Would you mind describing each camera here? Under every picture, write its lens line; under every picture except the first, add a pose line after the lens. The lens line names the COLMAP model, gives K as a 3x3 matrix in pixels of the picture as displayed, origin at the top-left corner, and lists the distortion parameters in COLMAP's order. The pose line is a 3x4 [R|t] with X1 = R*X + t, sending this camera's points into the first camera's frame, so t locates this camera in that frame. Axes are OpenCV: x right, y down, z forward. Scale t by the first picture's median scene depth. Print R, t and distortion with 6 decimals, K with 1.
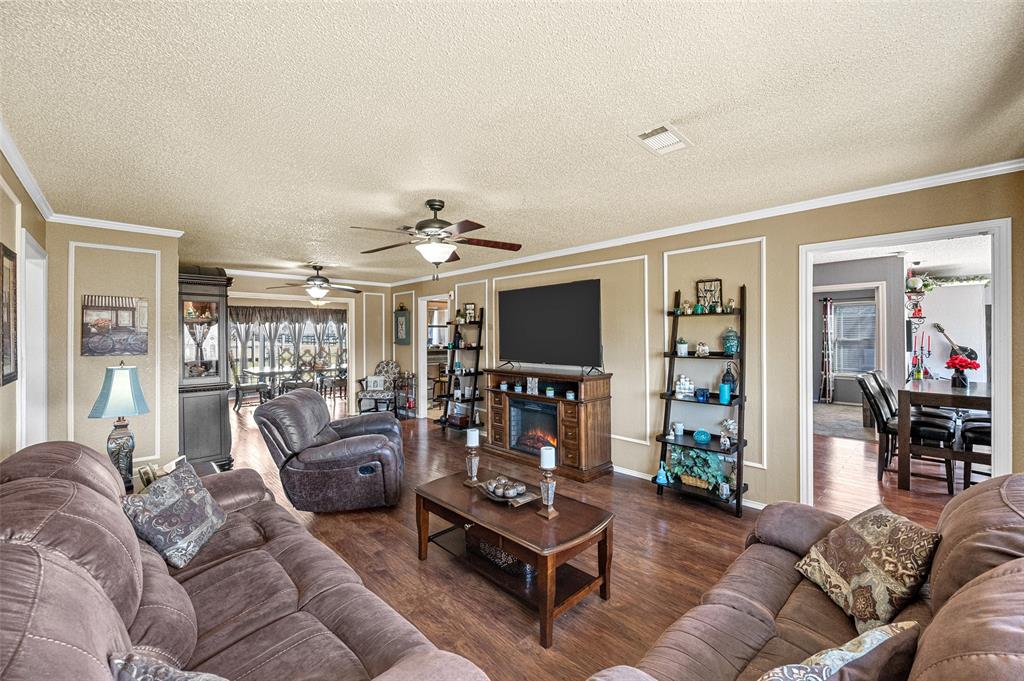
lens RADIAL K [[403.9, 0, 516.6], [0, 403.9, 339.6], [0, 0, 1]] dist [-0.002088, -0.000246]
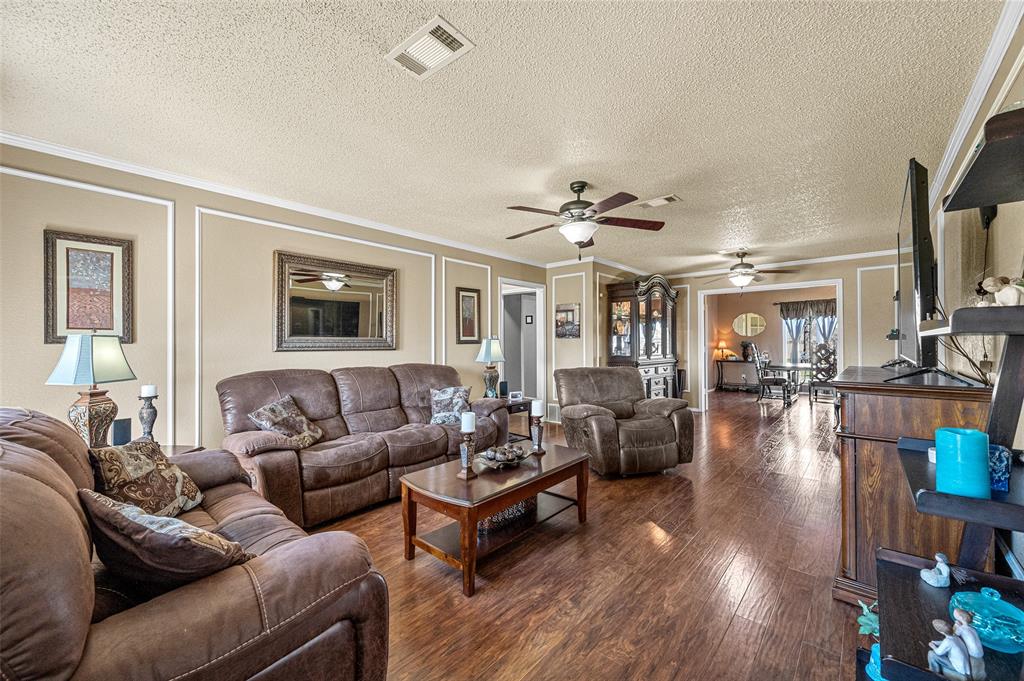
lens RADIAL K [[403.9, 0, 516.6], [0, 403.9, 339.6], [0, 0, 1]] dist [-0.002088, -0.000246]
pose [[0.074676, -0.000493, -0.997208, 0.688388], [-0.009414, 0.999955, -0.001199, 0.048585], [0.997163, 0.009477, 0.074668, 0.653865]]
